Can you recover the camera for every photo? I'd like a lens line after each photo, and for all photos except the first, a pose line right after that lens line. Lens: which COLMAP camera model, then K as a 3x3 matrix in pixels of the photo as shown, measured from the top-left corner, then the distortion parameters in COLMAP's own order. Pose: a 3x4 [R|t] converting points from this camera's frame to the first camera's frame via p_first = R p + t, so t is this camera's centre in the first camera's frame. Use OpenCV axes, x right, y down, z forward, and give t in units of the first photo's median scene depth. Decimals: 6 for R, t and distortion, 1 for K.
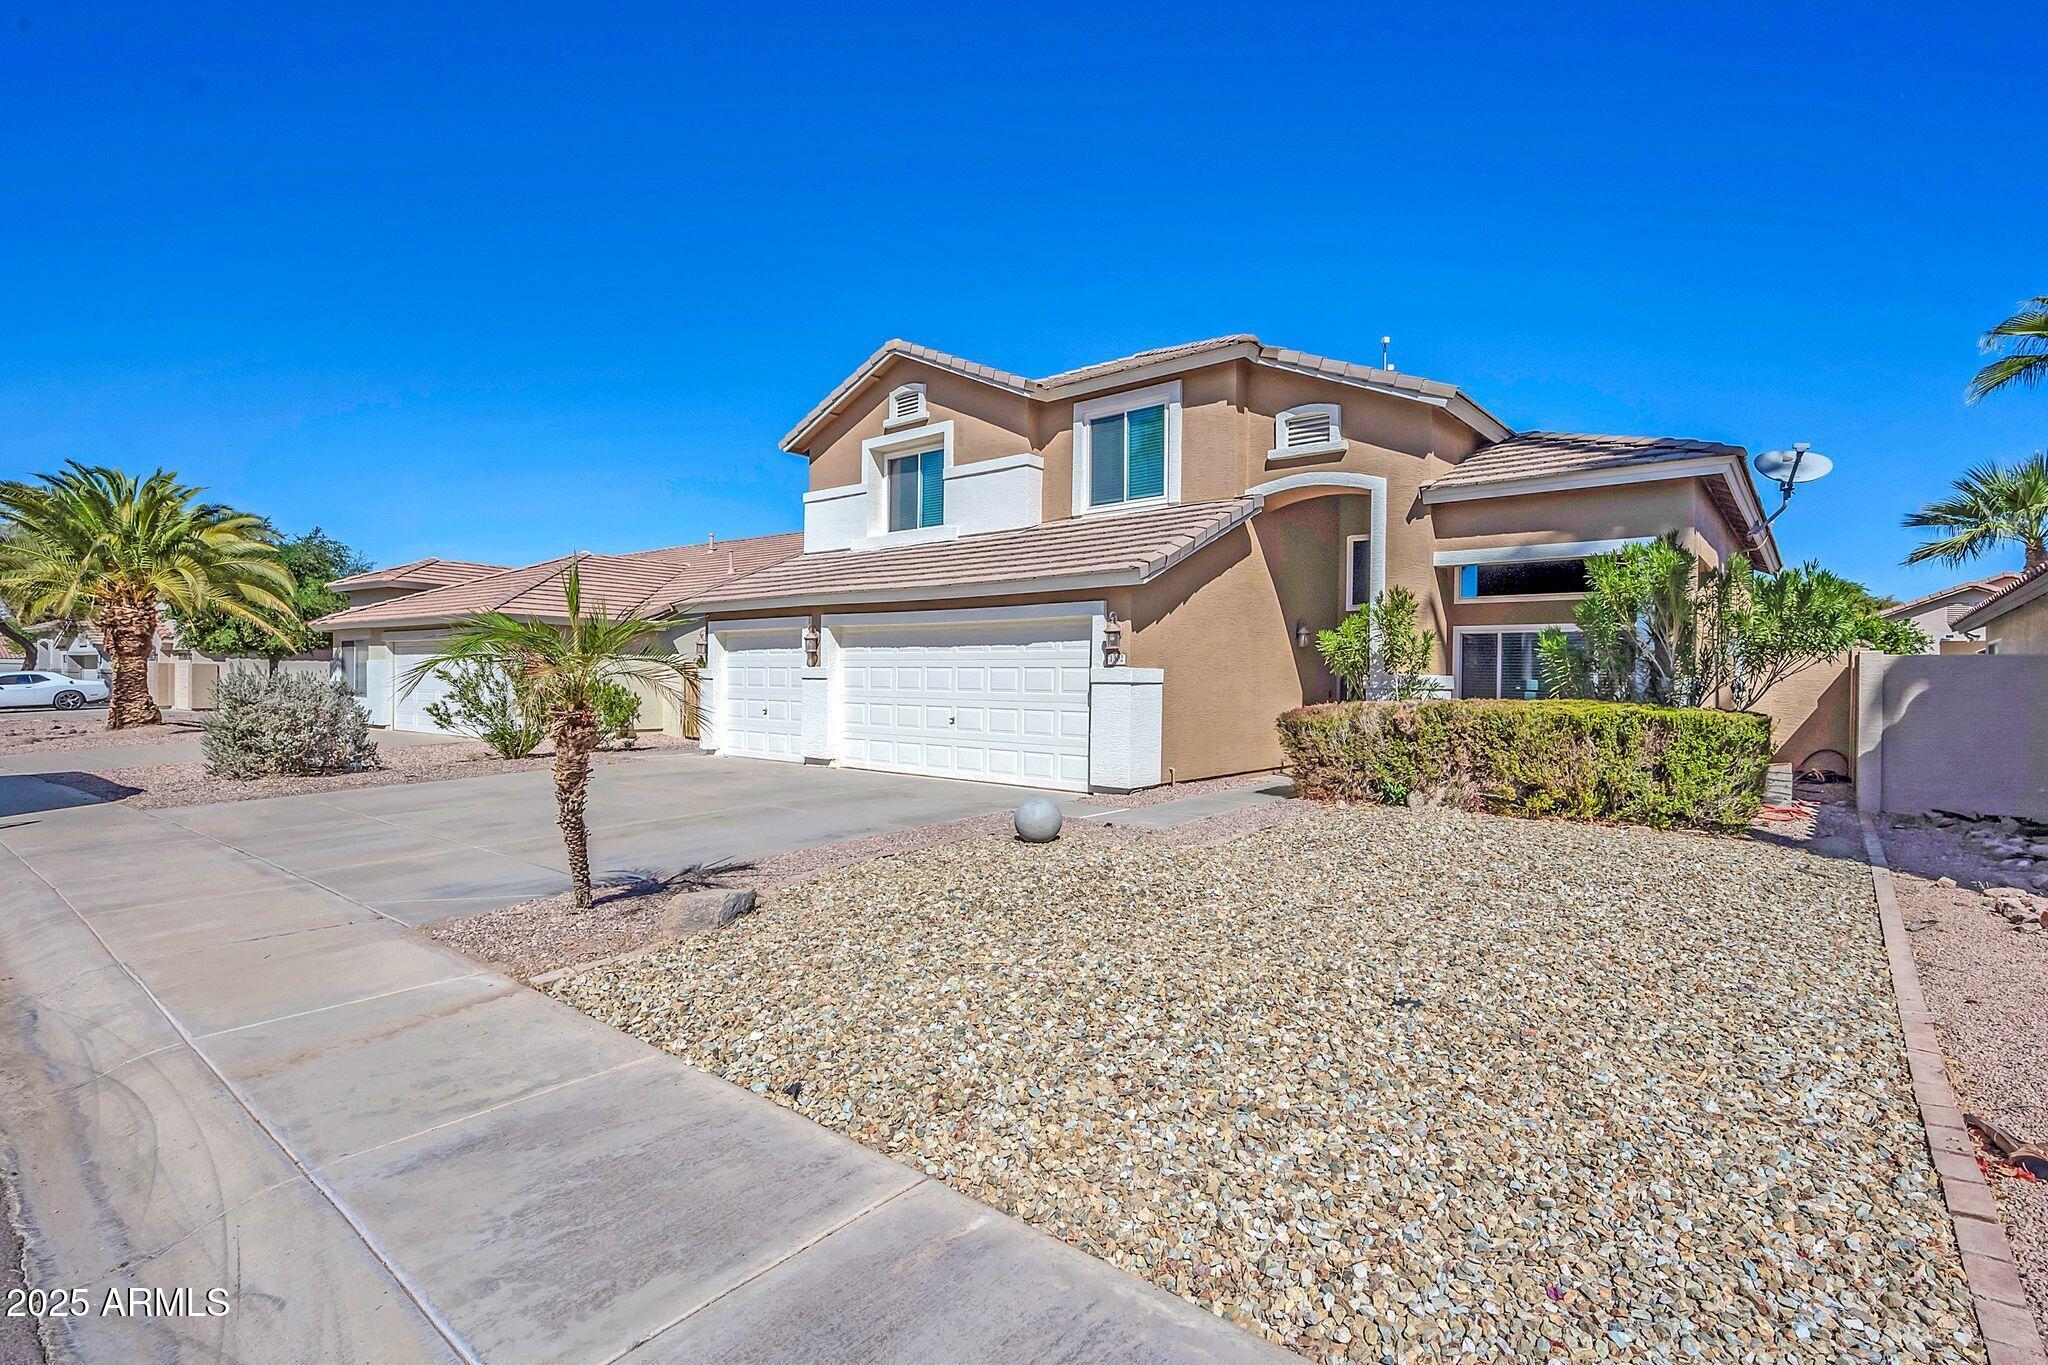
lens RADIAL K [[964.4, 0, 1018.2], [0, 964.4, 673.9], [0, 0, 1]] dist [-0.000923, -0.000001]
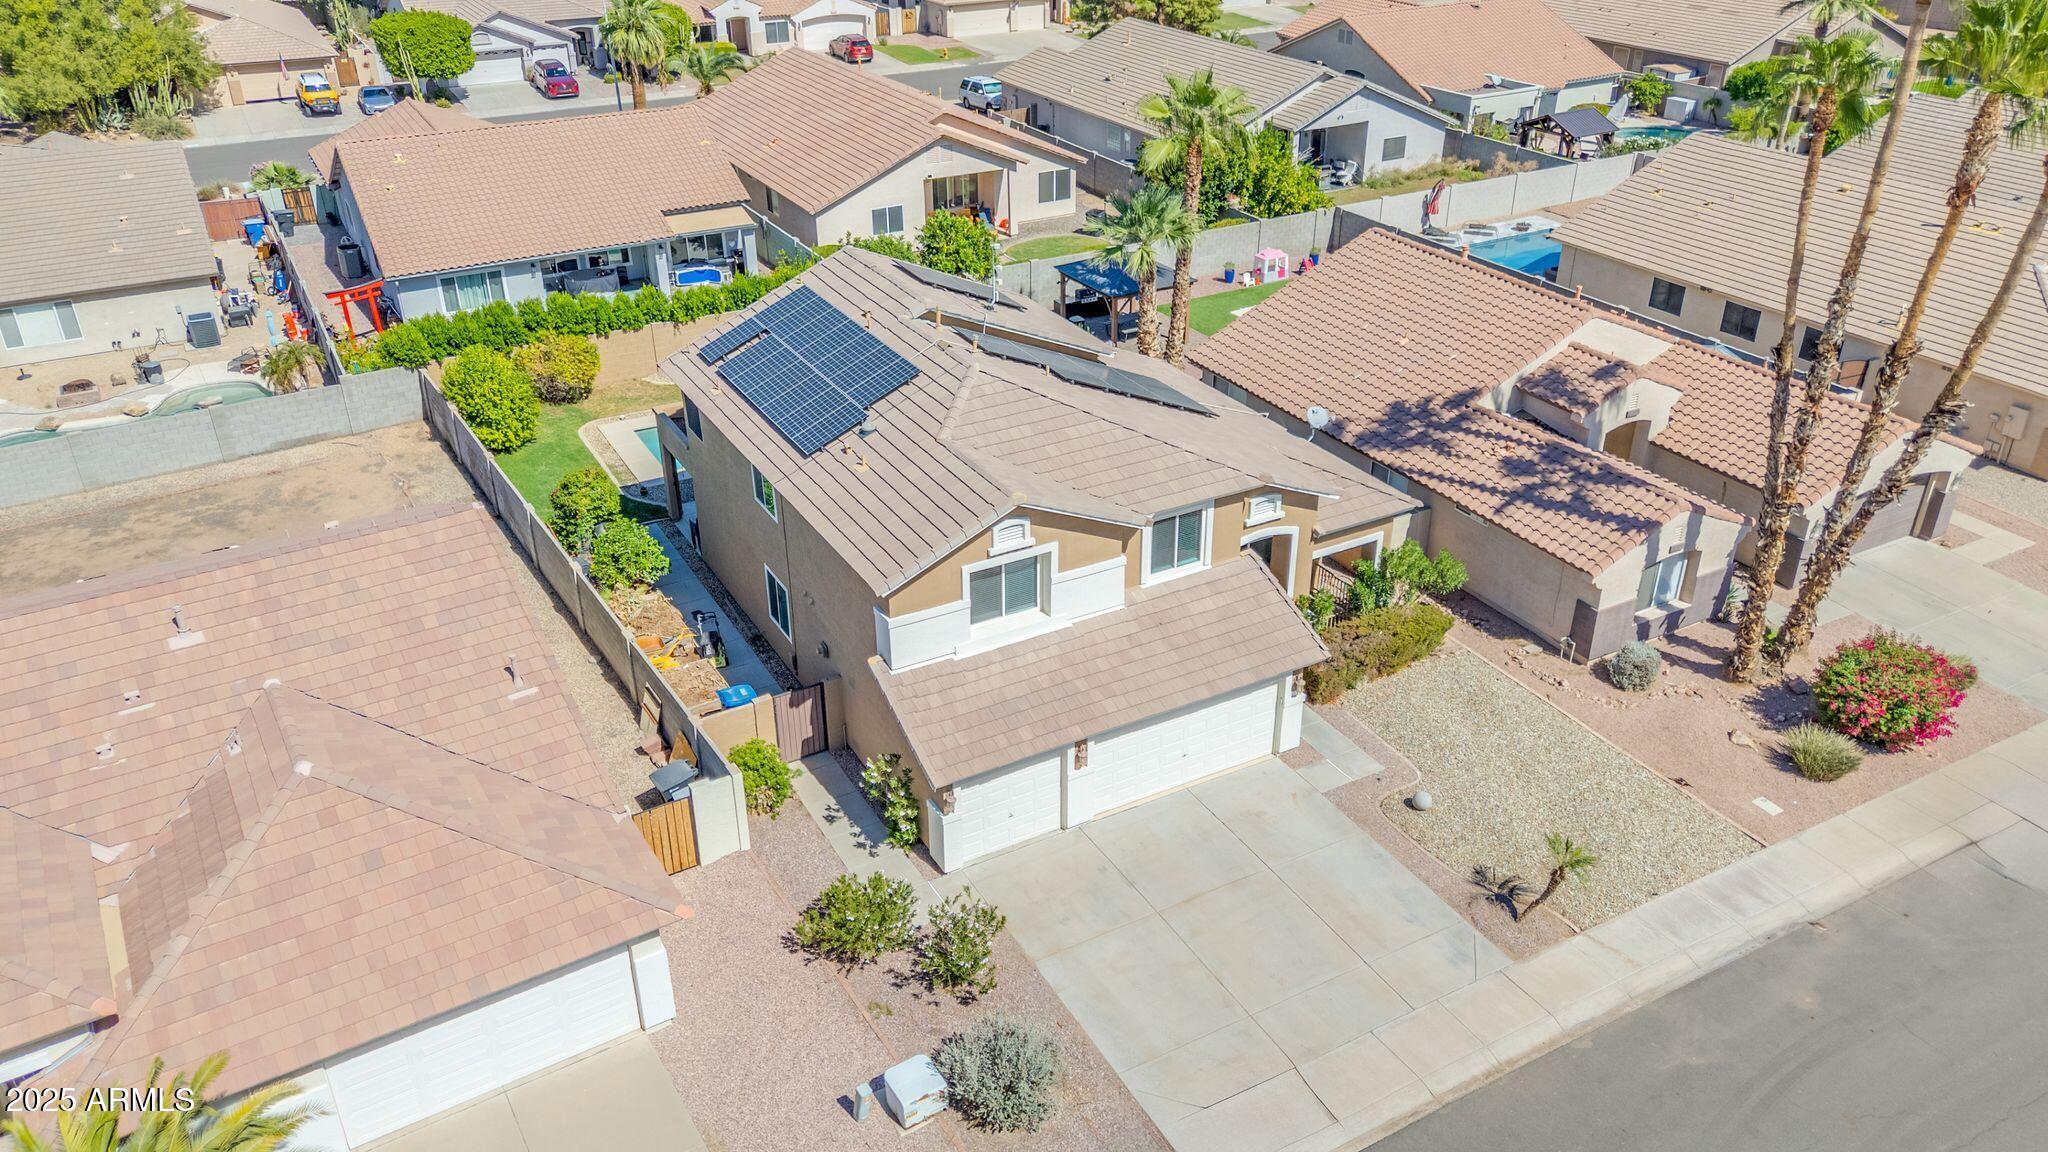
lens RADIAL K [[1503.5, 0, 1031.2], [0, 1503.5, 570.7], [0, 0, 1]] dist [0.059574, -0.040031]
pose [[0.354101, -0.457595, 0.815610, -1.908850], [0.011852, 0.874242, 0.485345, -1.330452], [-0.935132, -0.162195, 0.314994, 0.464162]]
